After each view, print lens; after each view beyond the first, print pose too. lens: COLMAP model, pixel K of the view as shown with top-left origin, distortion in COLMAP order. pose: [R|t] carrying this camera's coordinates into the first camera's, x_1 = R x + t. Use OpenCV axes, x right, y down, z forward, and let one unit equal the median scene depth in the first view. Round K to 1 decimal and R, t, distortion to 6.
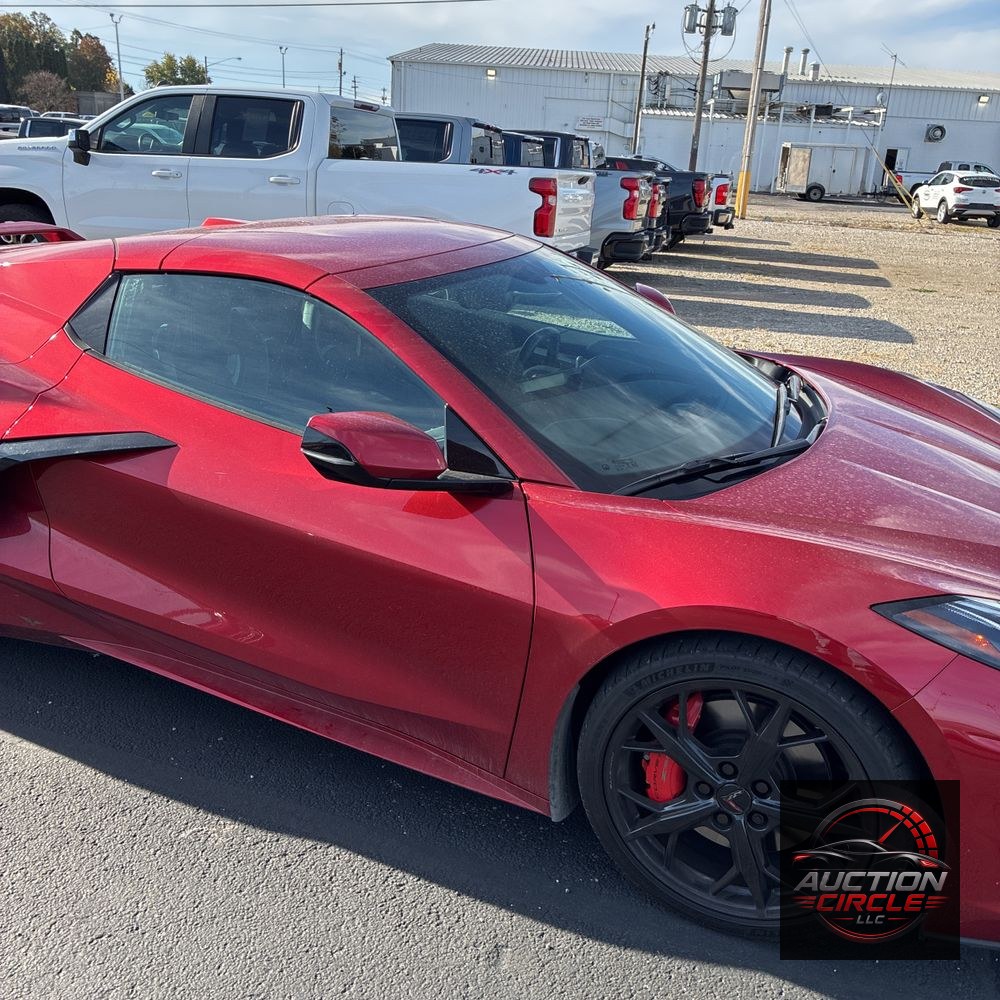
lens RADIAL K [[1023.9, 0, 498.8], [0, 1023.9, 480.7], [0, 0, 1]] dist [0.045834, -0.042721]
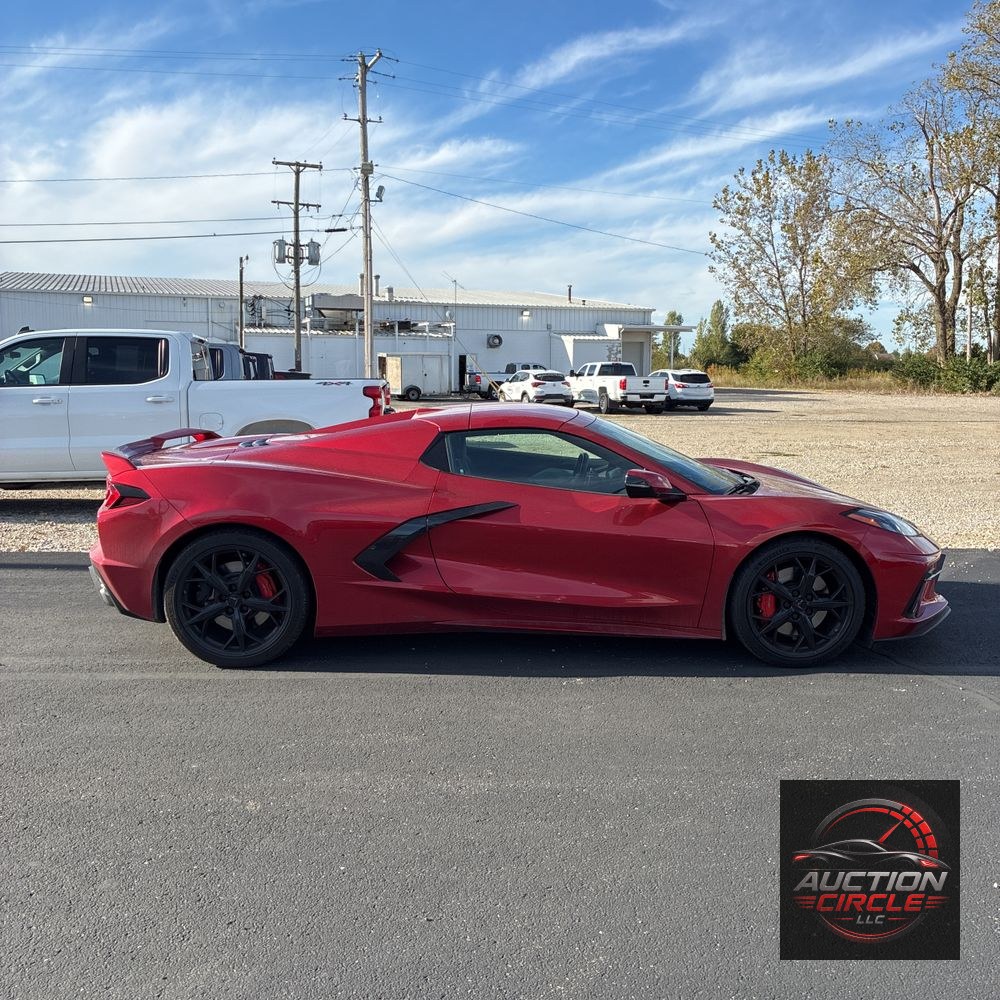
lens RADIAL K [[1023.9, 0, 498.8], [0, 1023.9, 480.7], [0, 0, 1]] dist [0.045834, -0.042721]
pose [[0.914734, -0.091835, 0.393483, -0.058489], [0.166280, 0.973103, -0.159440, 0.012138], [-0.368257, 0.211274, 0.905400, -0.044759]]
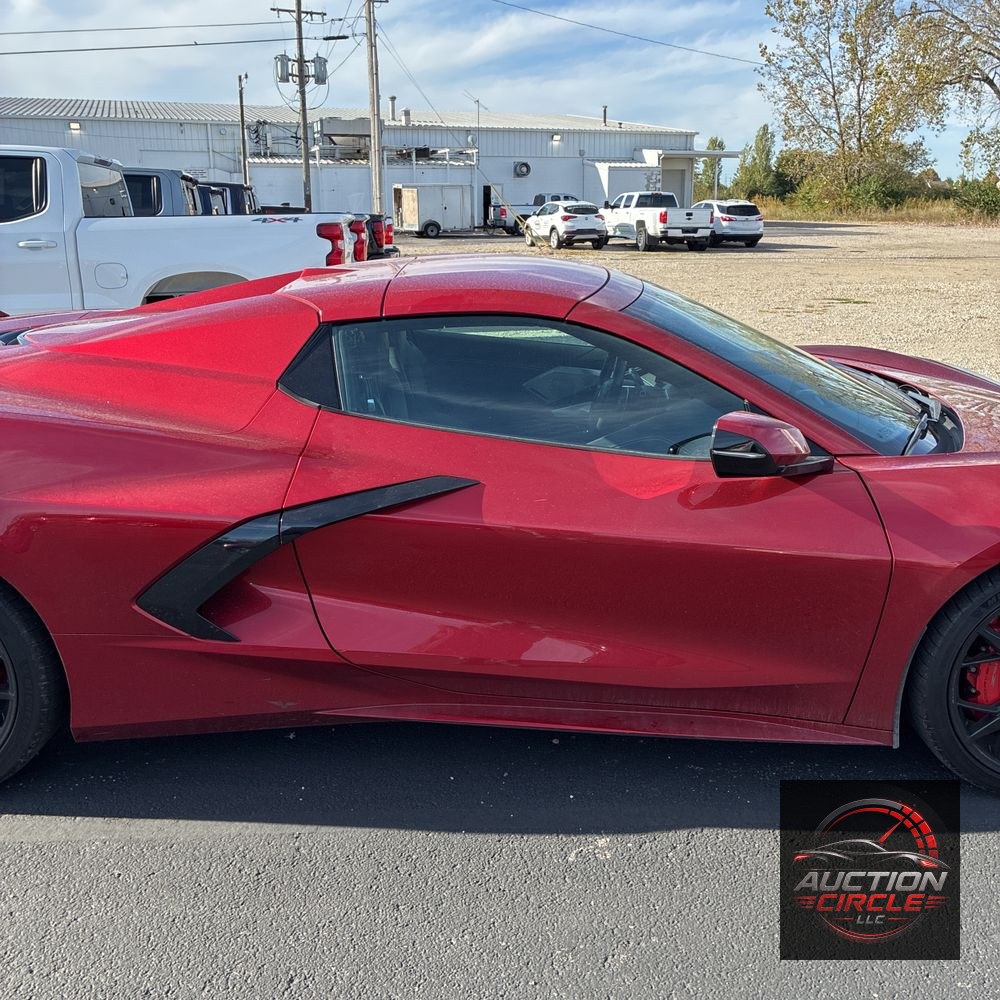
lens RADIAL K [[1036.0, 0, 513.8], [0, 1036.0, 491.3], [0, 0, 1]] dist [-0.037666, 0.137247]
pose [[0.920582, -0.158282, 0.357036, -0.032103], [0.169800, 0.985478, -0.000930, -0.001030], [-0.351704, 0.061481, 0.934090, 0.002329]]
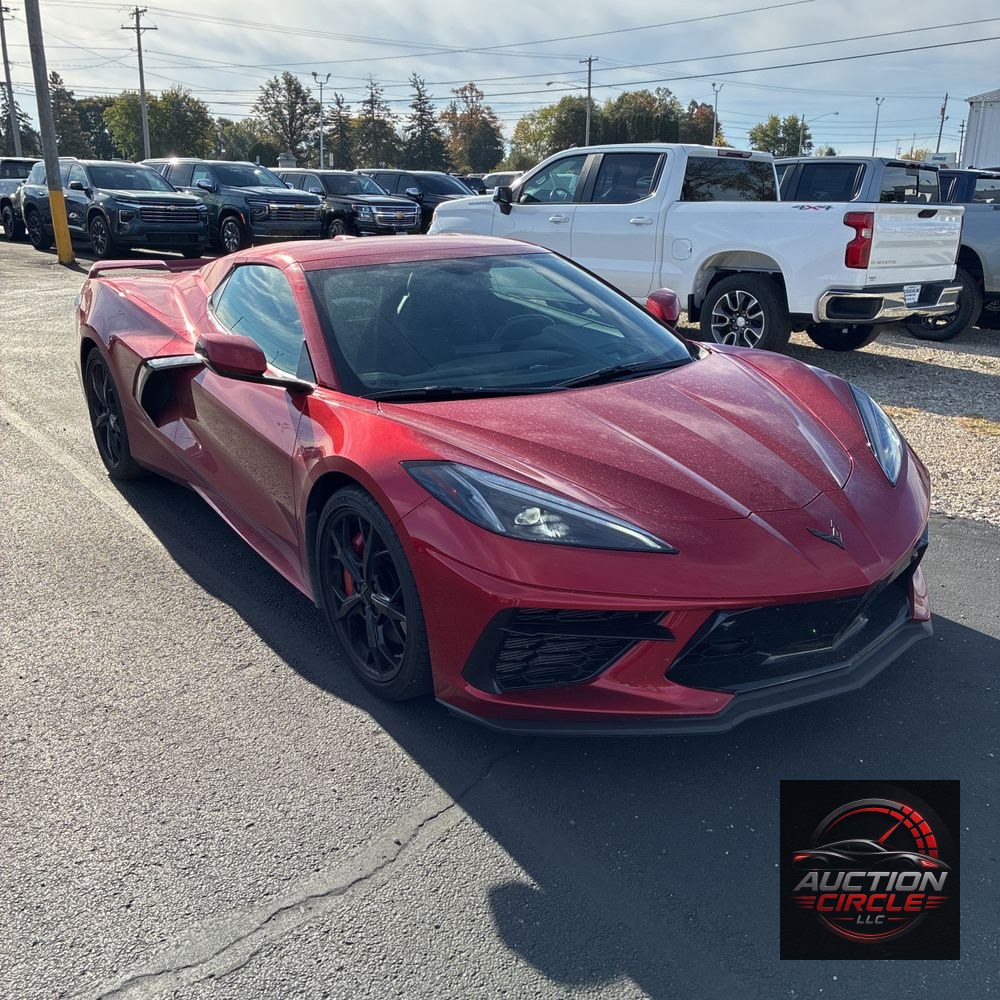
lens RADIAL K [[1036.0, 0, 513.8], [0, 1036.0, 491.3], [0, 0, 1]] dist [-0.037666, 0.137247]
pose [[0.853853, 0.107356, -0.509322, 0.051159], [-0.127881, 0.991775, -0.005338, 0.005515], [0.504560, 0.069690, 0.860559, -0.007748]]
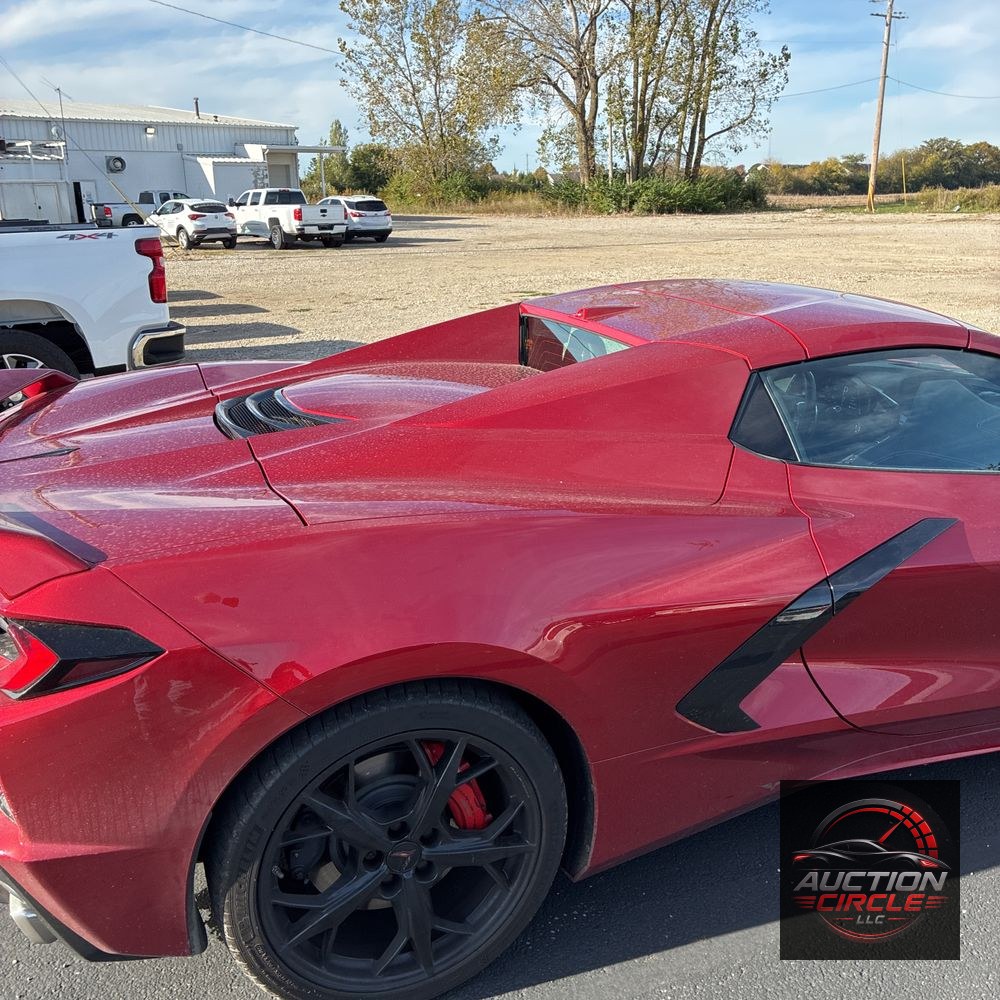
lens RADIAL K [[1014.0, 0, 511.9], [0, 1014.0, 497.2], [0, 0, 1]] dist [0.023515, -0.007044]
pose [[0.701066, -0.265870, 0.661679, -0.063087], [0.270808, 0.957646, 0.097865, -0.013616], [-0.659674, 0.110578, 0.743372, 0.027479]]
